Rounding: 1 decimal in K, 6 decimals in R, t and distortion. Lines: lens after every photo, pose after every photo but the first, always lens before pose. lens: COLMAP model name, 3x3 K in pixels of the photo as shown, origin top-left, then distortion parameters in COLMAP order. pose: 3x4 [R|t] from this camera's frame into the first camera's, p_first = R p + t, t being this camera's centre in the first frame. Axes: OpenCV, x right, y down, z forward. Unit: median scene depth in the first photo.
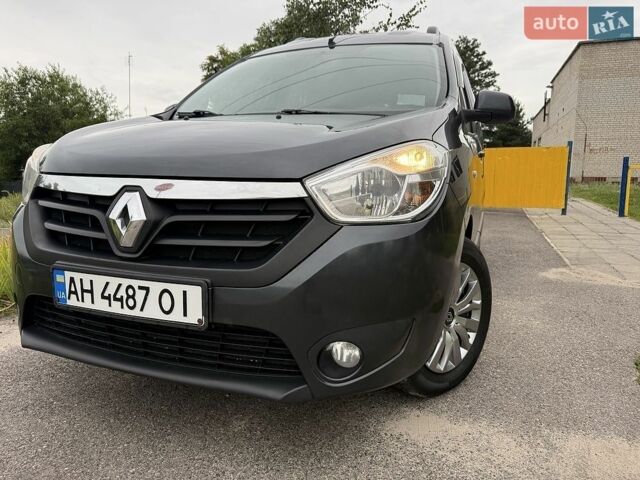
lens RADIAL K [[454.8, 0, 320.0], [0, 454.8, 240.0], [0, 0, 1]] dist [0.037614, -0.067281]
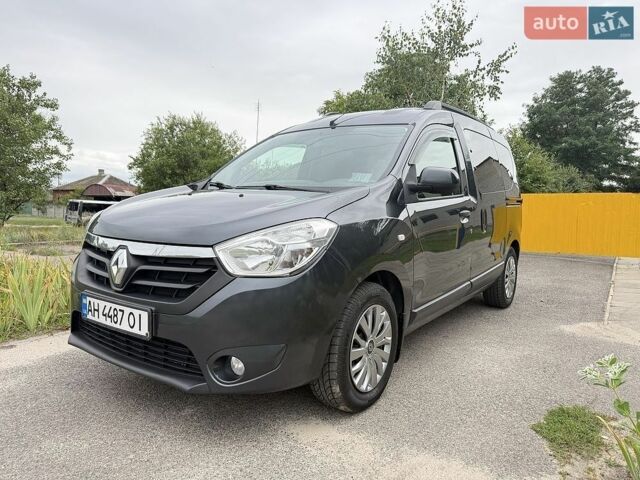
lens RADIAL K [[454.8, 0, 320.0], [0, 454.8, 240.0], [0, 0, 1]] dist [0.037614, -0.067281]
pose [[0.967312, 0.031166, -0.251666, 0.641646], [-0.049834, 0.996430, -0.068146, -0.062076], [0.248644, 0.078460, 0.965412, -0.362729]]
